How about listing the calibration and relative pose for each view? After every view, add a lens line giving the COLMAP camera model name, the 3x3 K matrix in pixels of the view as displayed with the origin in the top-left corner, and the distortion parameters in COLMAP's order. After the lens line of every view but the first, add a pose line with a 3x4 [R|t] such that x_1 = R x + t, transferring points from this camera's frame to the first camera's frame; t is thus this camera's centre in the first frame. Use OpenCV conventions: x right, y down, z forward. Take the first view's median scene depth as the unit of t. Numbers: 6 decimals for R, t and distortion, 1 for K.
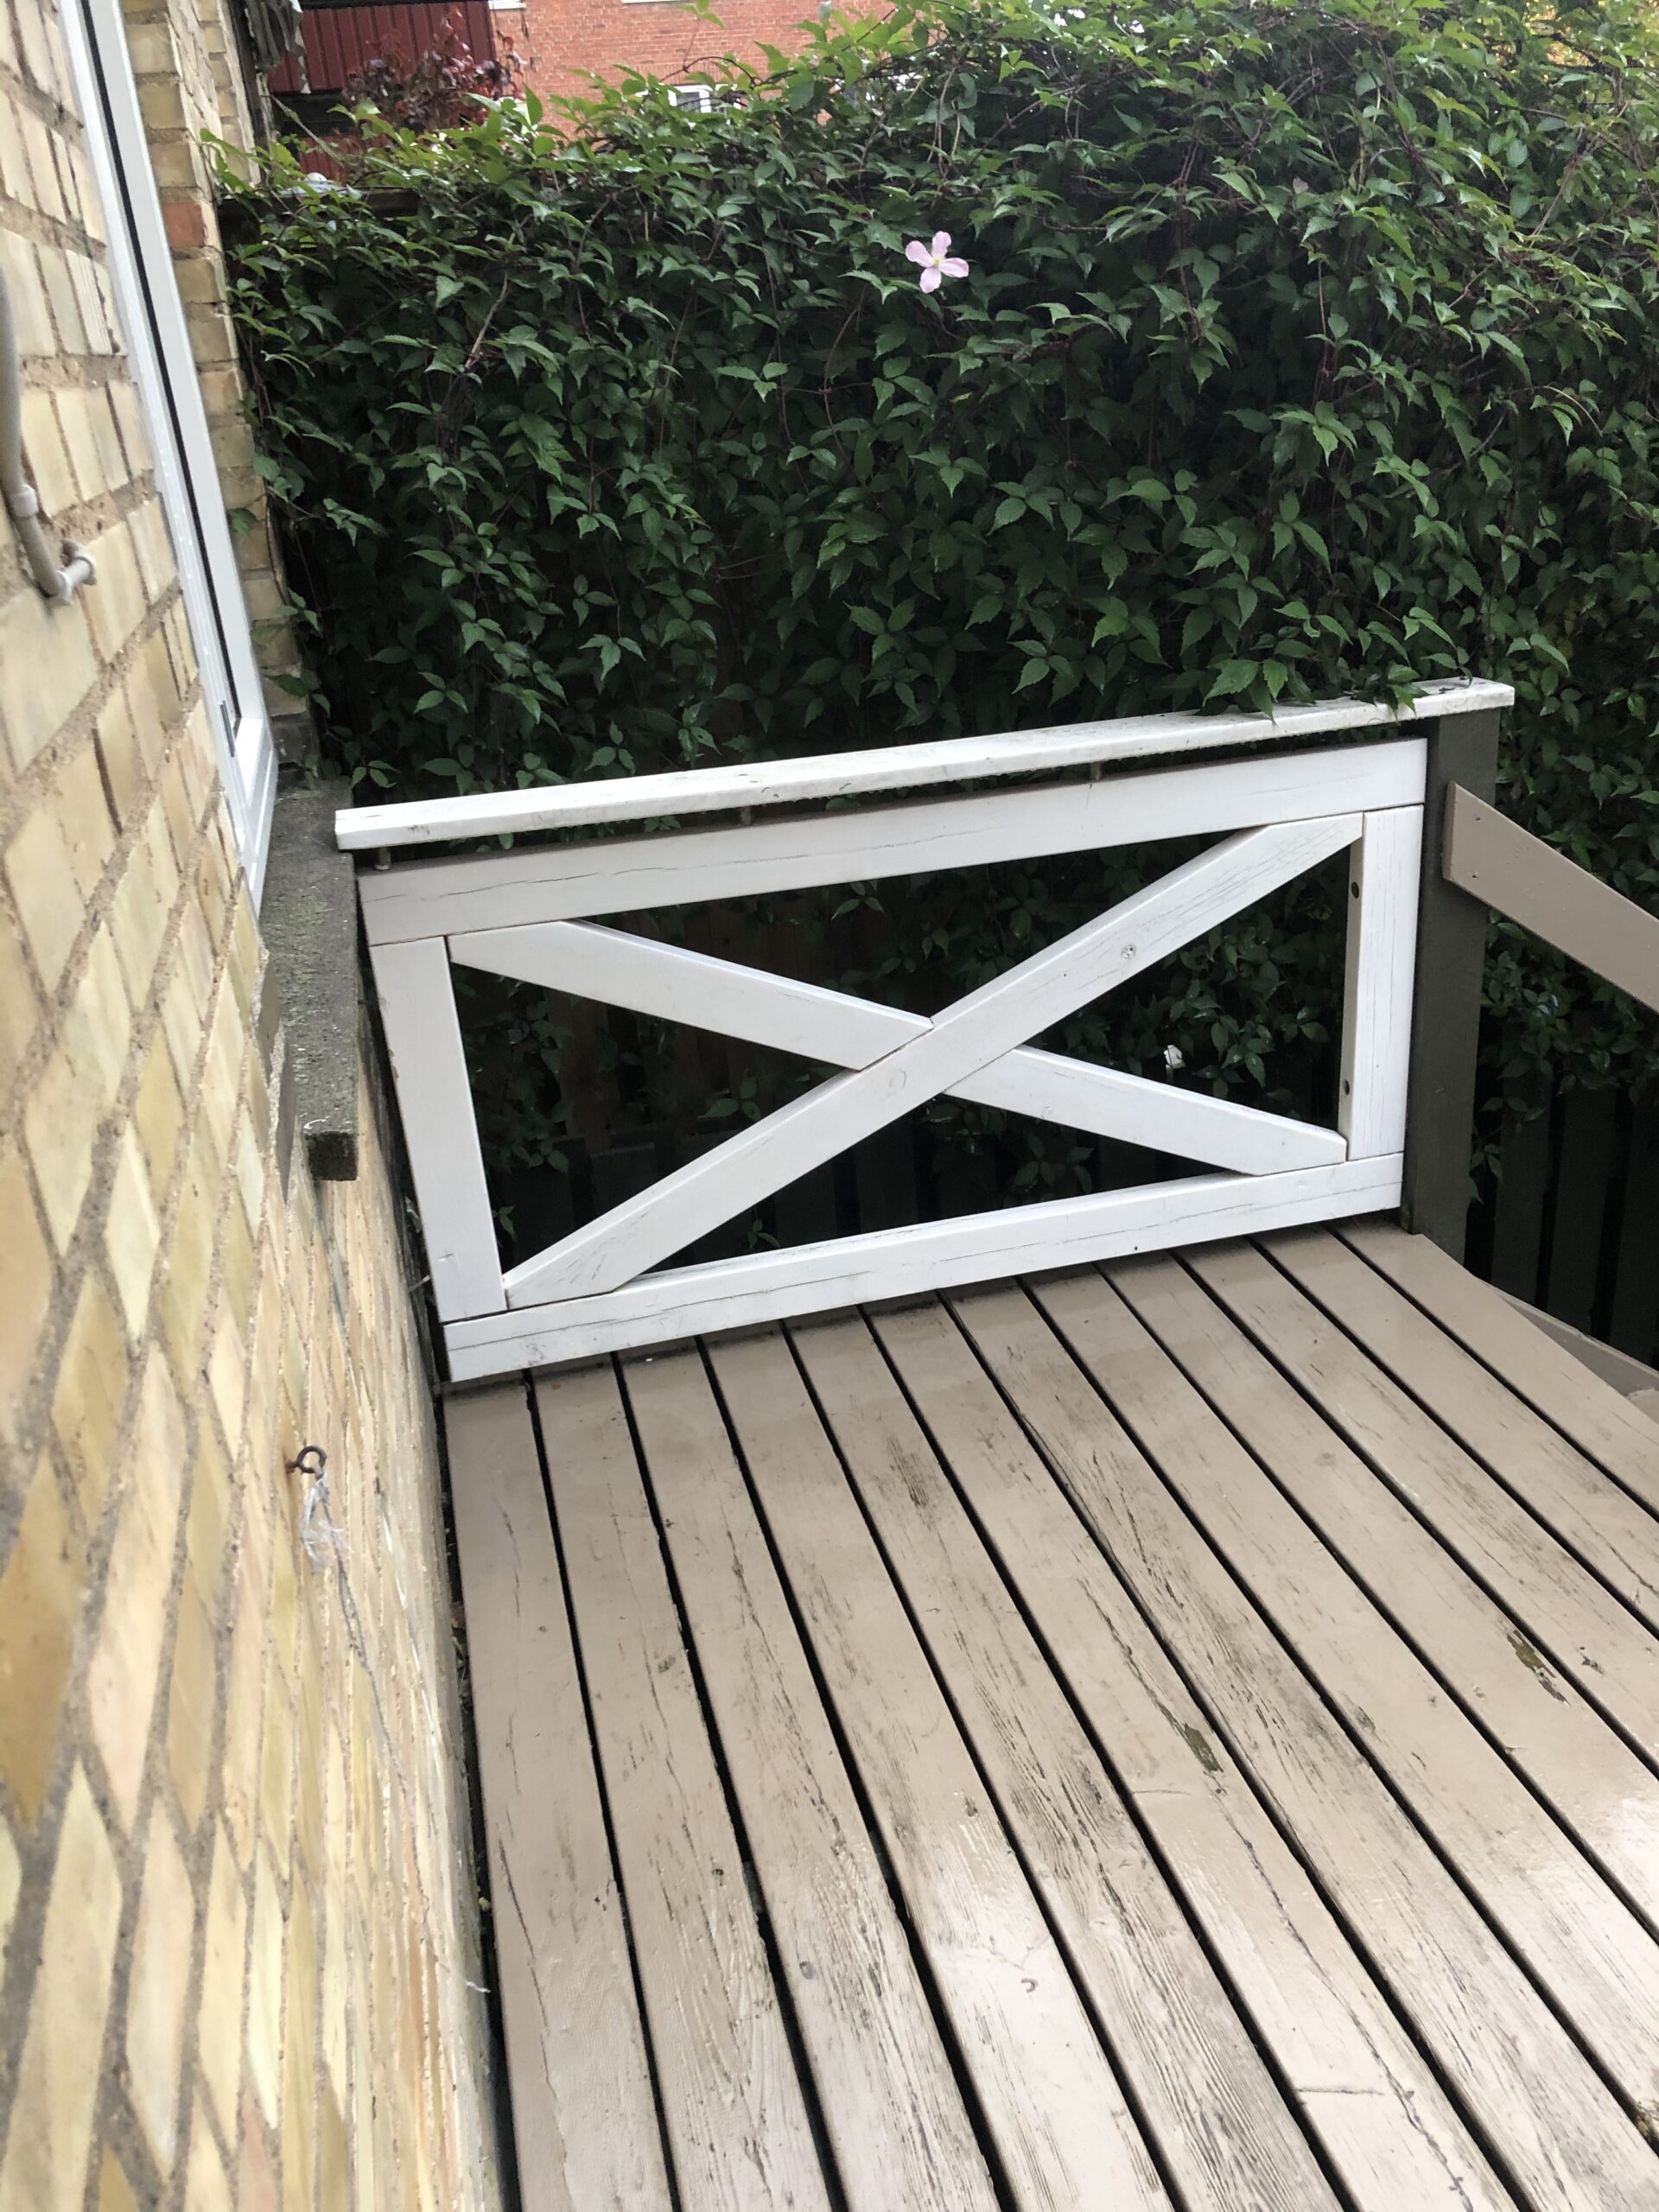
lens RADIAL K [[1776.8, 0, 826.6], [0, 1776.8, 1096.8], [0, 0, 1]] dist [-0.006260, -0.000287]
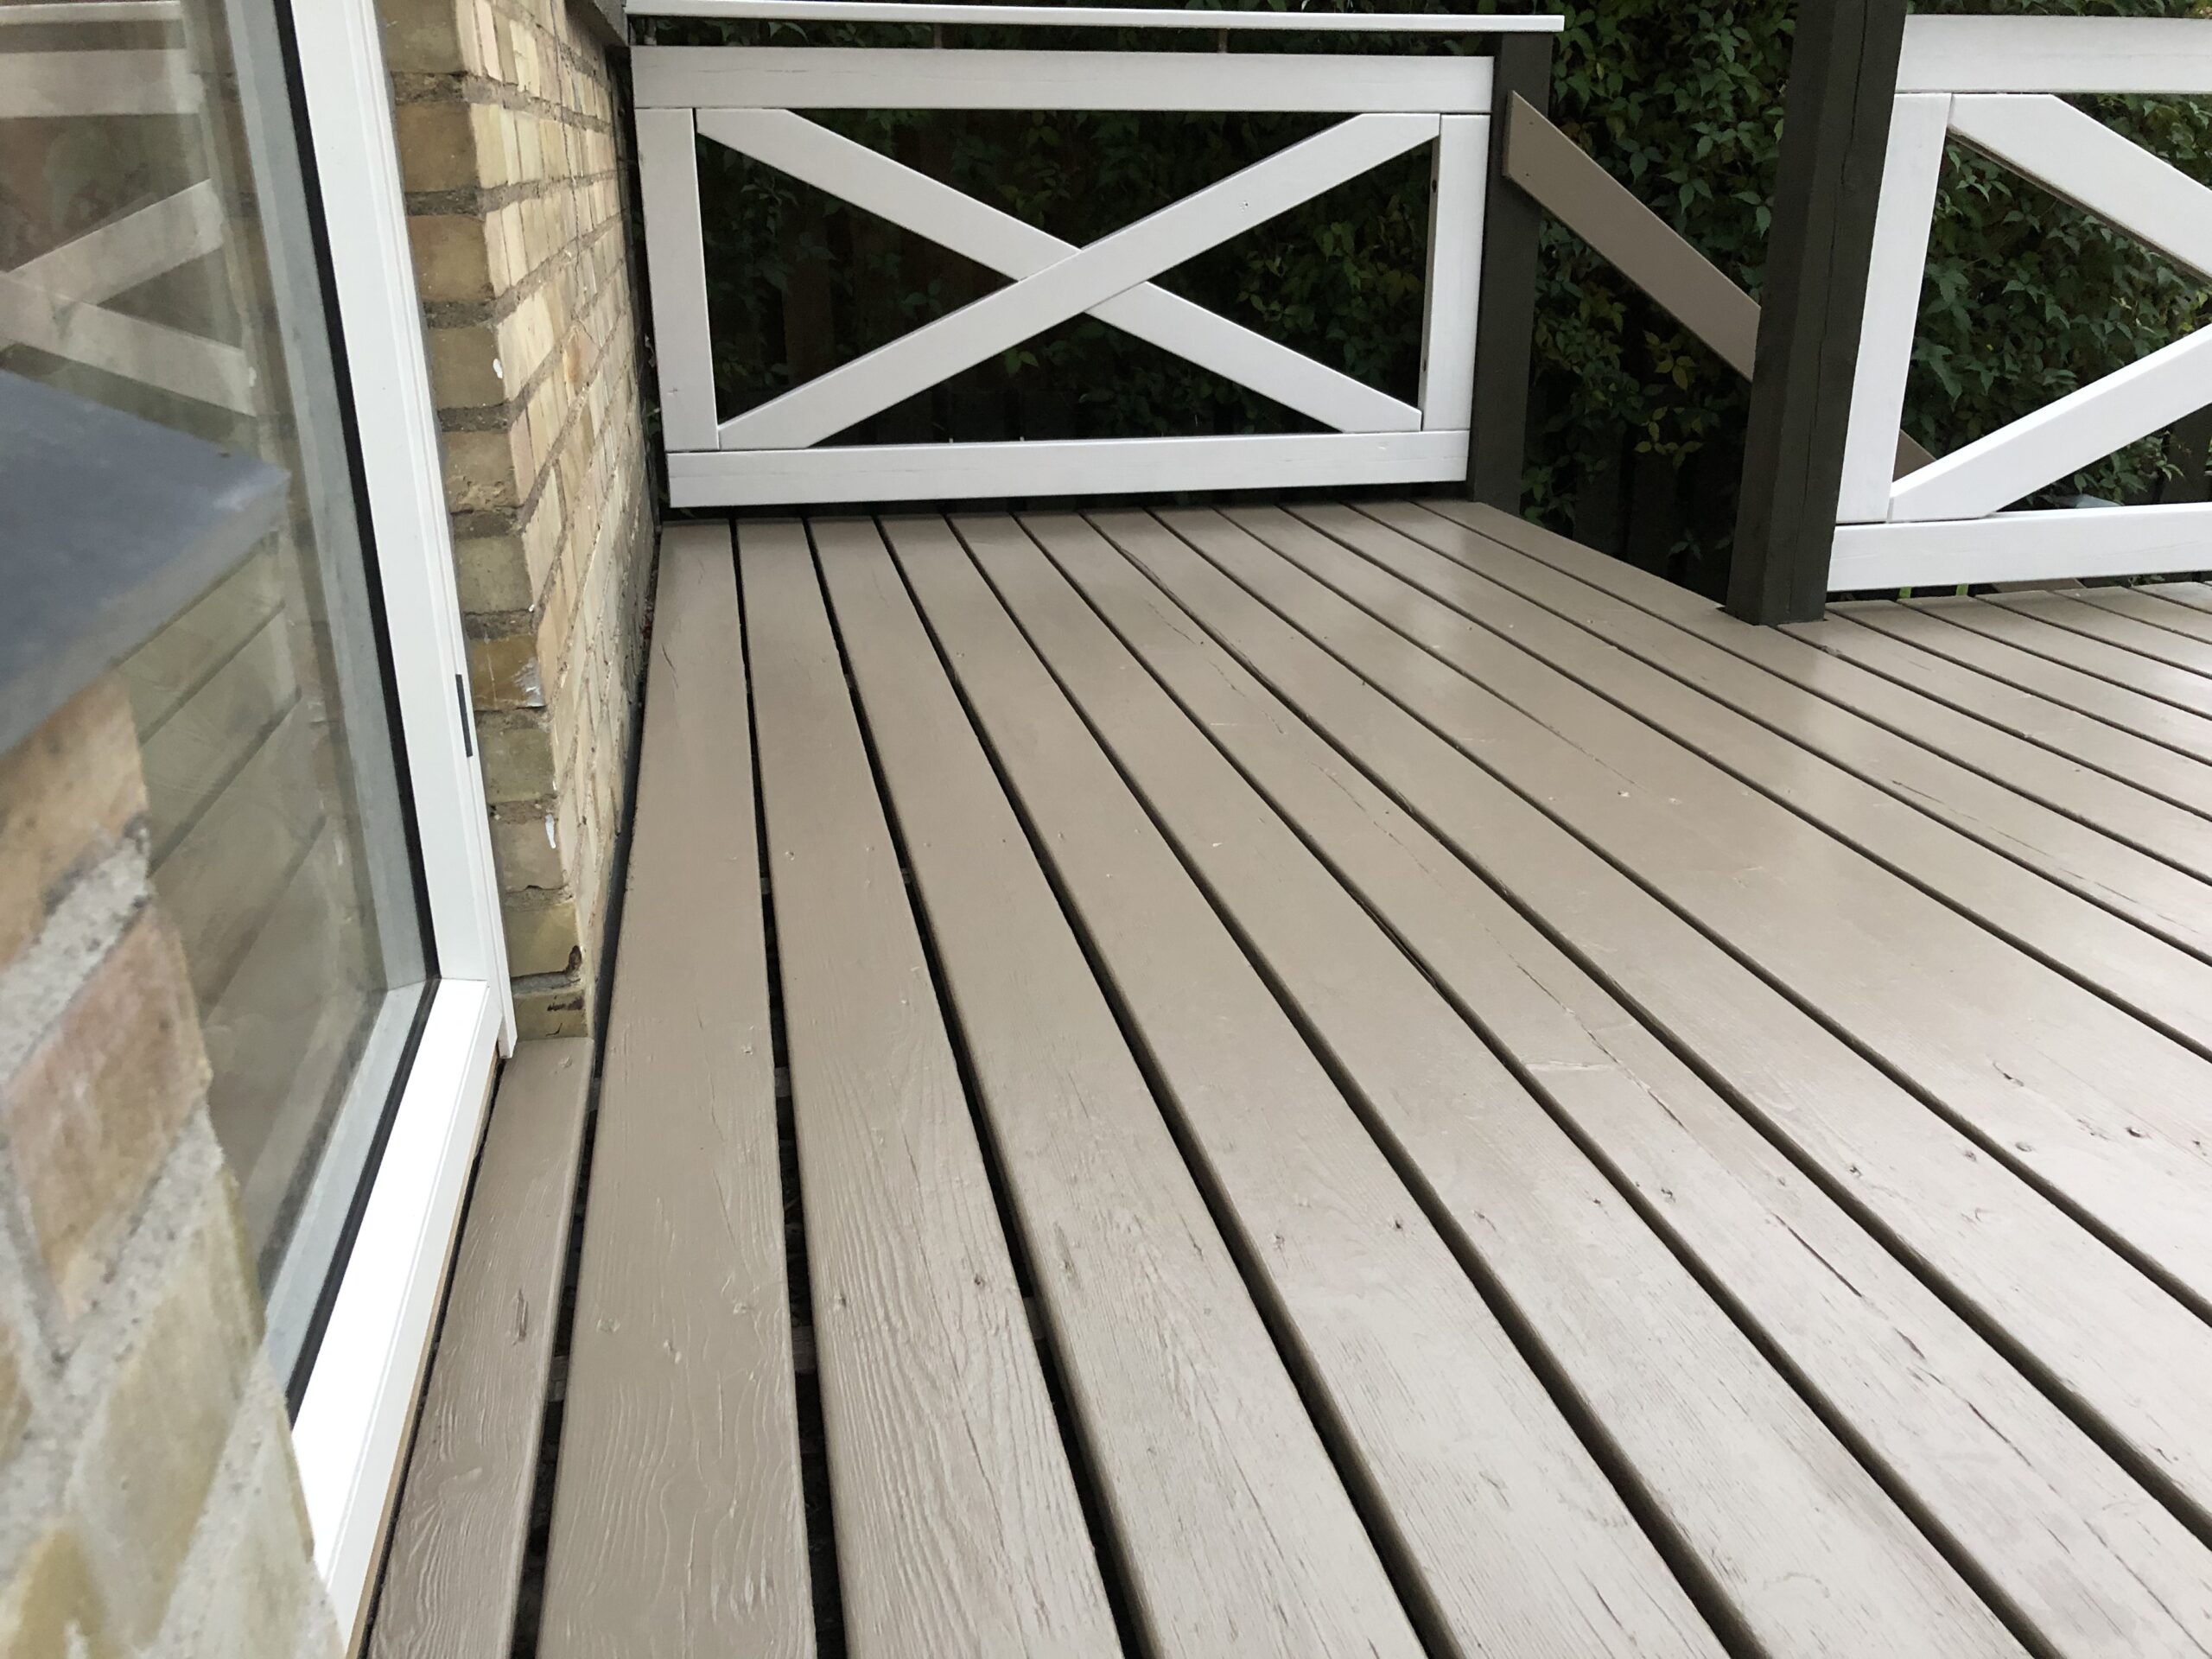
lens RADIAL K [[1776.8, 0, 1098.4], [0, 1776.8, 827.9], [0, 0, 1]] dist [-0.006260, -0.000287]
pose [[0.996730, 0.080212, -0.009789, 0.115237], [-0.080580, 0.995680, -0.046127, 0.413528], [0.006047, 0.046765, 0.998888, -0.219967]]
